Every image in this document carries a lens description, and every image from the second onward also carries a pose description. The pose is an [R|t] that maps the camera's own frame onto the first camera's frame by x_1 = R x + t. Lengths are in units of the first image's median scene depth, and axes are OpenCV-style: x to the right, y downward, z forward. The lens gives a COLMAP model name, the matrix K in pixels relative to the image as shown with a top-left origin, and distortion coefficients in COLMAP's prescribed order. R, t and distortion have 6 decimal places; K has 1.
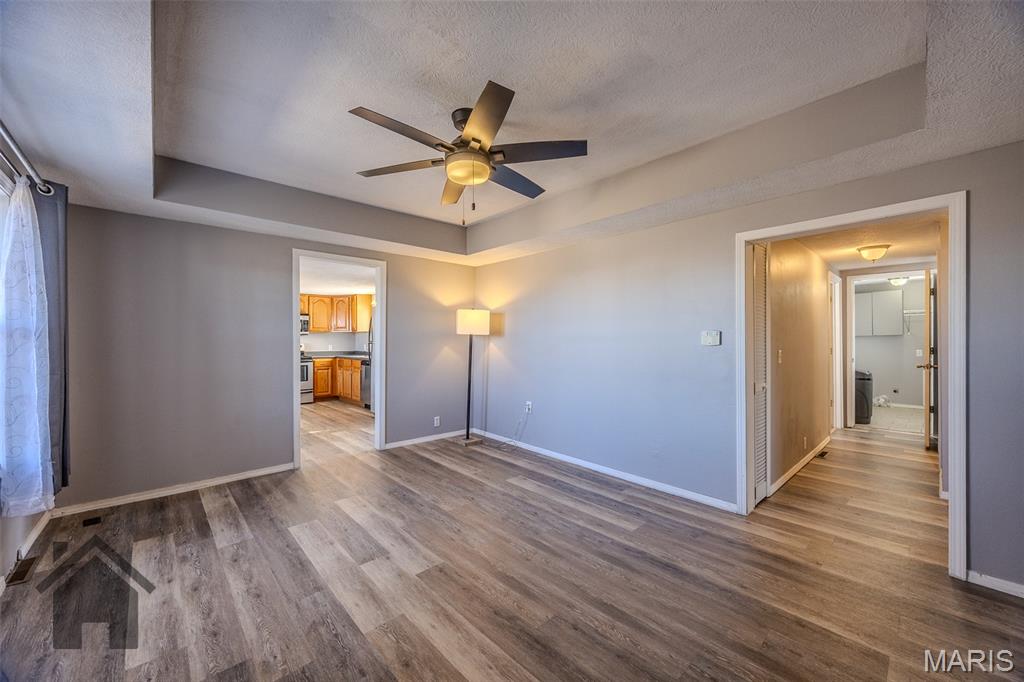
lens RADIAL K [[391.0, 0, 514.5], [0, 391.0, 340.5], [0, 0, 1]] dist [-0.005007, 0.000109]
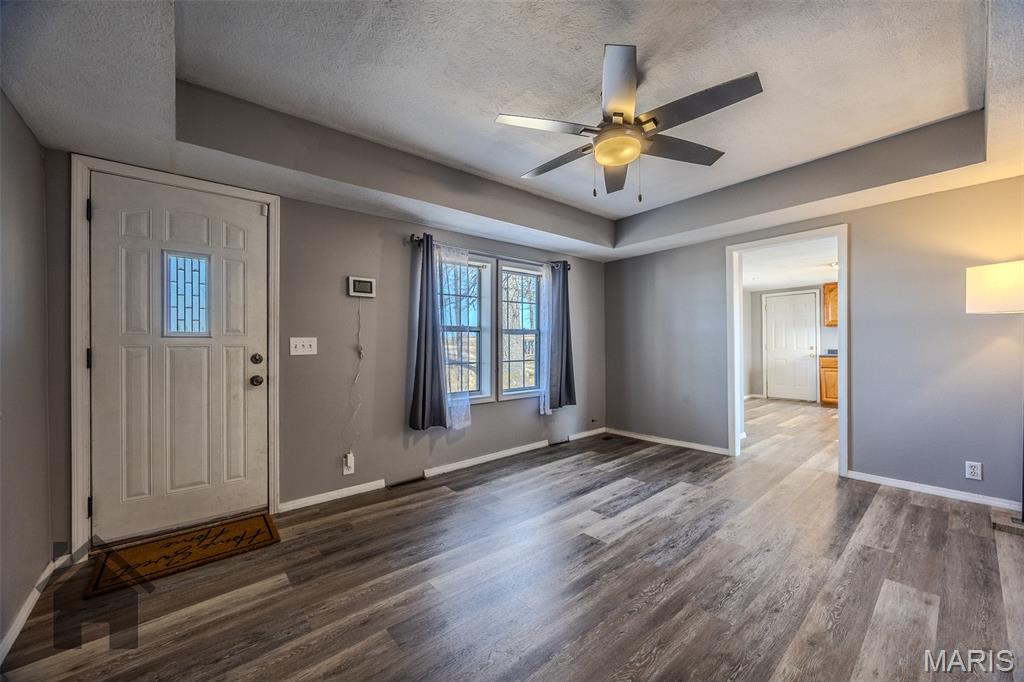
lens RADIAL K [[391.0, 0, 519.6], [0, 391.0, 342.9], [0, 0, 1]] dist [-0.005007, 0.000109]
pose [[-0.041208, -0.002364, -0.999148, 0.857329], [0.011773, 0.999927, -0.002852, 0.036239], [0.999081, -0.011880, -0.041178, 0.813686]]
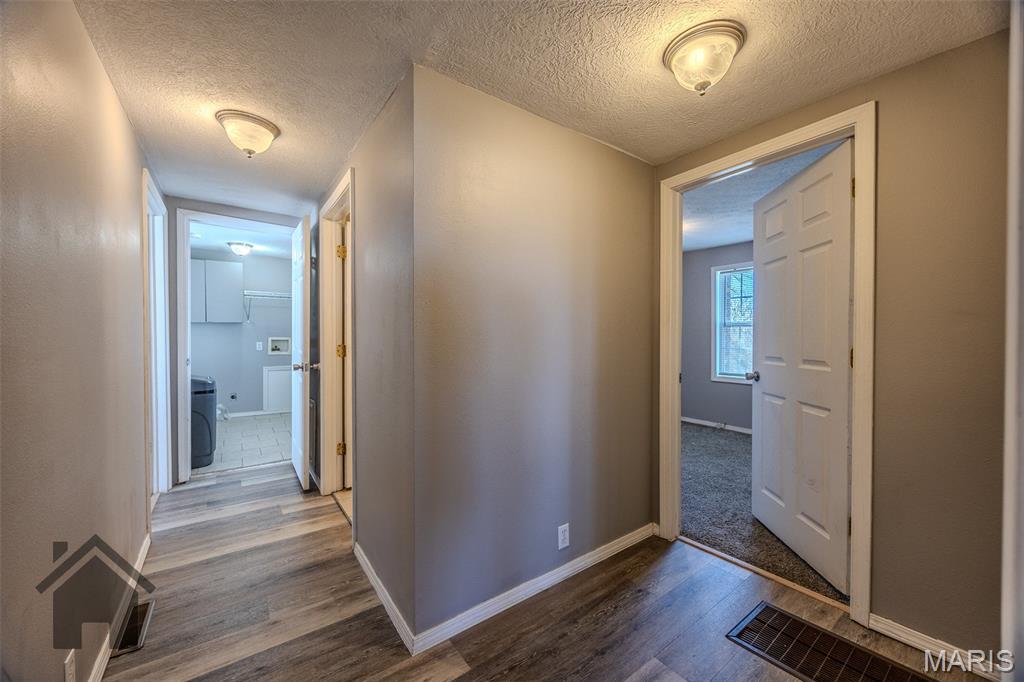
lens RADIAL K [[391.0, 0, 511.5], [0, 391.0, 339.9], [0, 0, 1]] dist [-0.005007, 0.000109]
pose [[0.119144, -0.009739, 0.992829, 0.276403], [-0.003127, 0.999943, 0.010184, 0.008549], [-0.992872, -0.004318, 0.119107, 0.354503]]
